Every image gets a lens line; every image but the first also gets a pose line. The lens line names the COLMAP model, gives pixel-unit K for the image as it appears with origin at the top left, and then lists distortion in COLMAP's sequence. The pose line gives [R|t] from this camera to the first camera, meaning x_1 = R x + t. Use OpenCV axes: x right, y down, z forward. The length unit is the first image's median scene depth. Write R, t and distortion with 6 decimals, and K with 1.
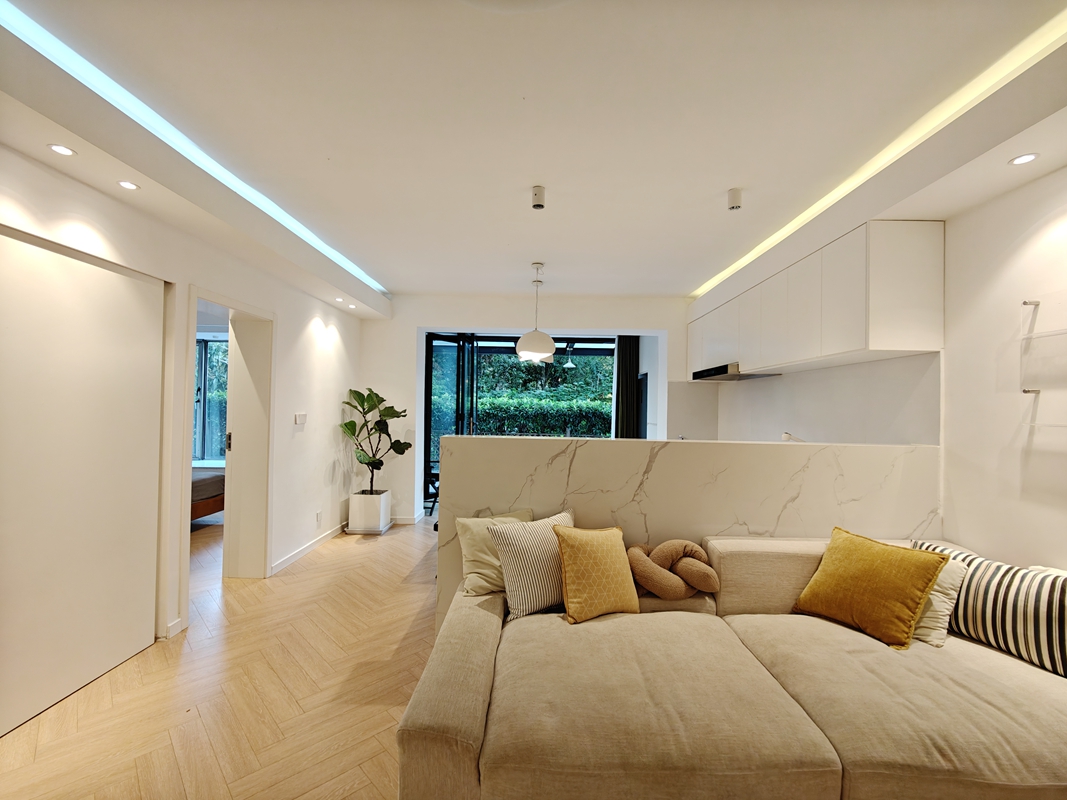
lens RADIAL K [[463.8, 0, 539.5], [0, 463.8, 401.1], [0, 0, 1]] dist [0.011437, -0.004687]
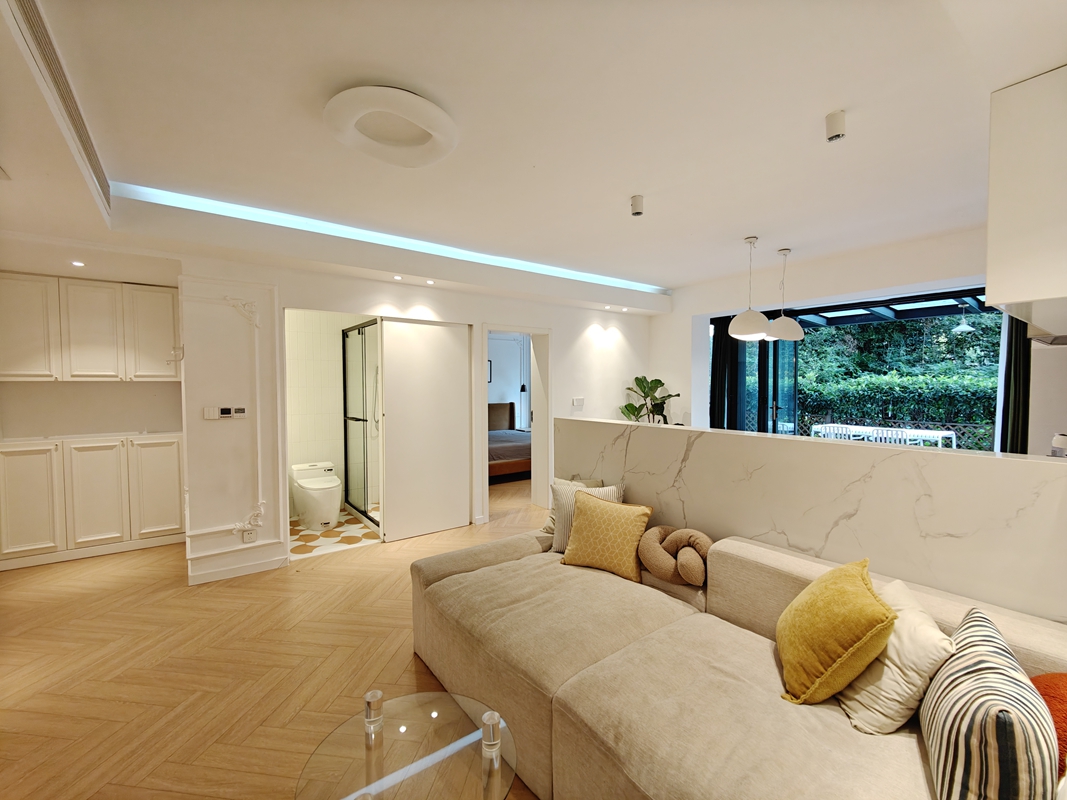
lens RADIAL K [[463.8, 0, 539.5], [0, 463.8, 401.1], [0, 0, 1]] dist [0.011437, -0.004687]
pose [[0.611713, 0.008348, -0.791036, 0.836777], [0.025896, 0.999197, 0.030571, -0.014762], [0.790656, -0.039185, 0.611006, 0.136951]]
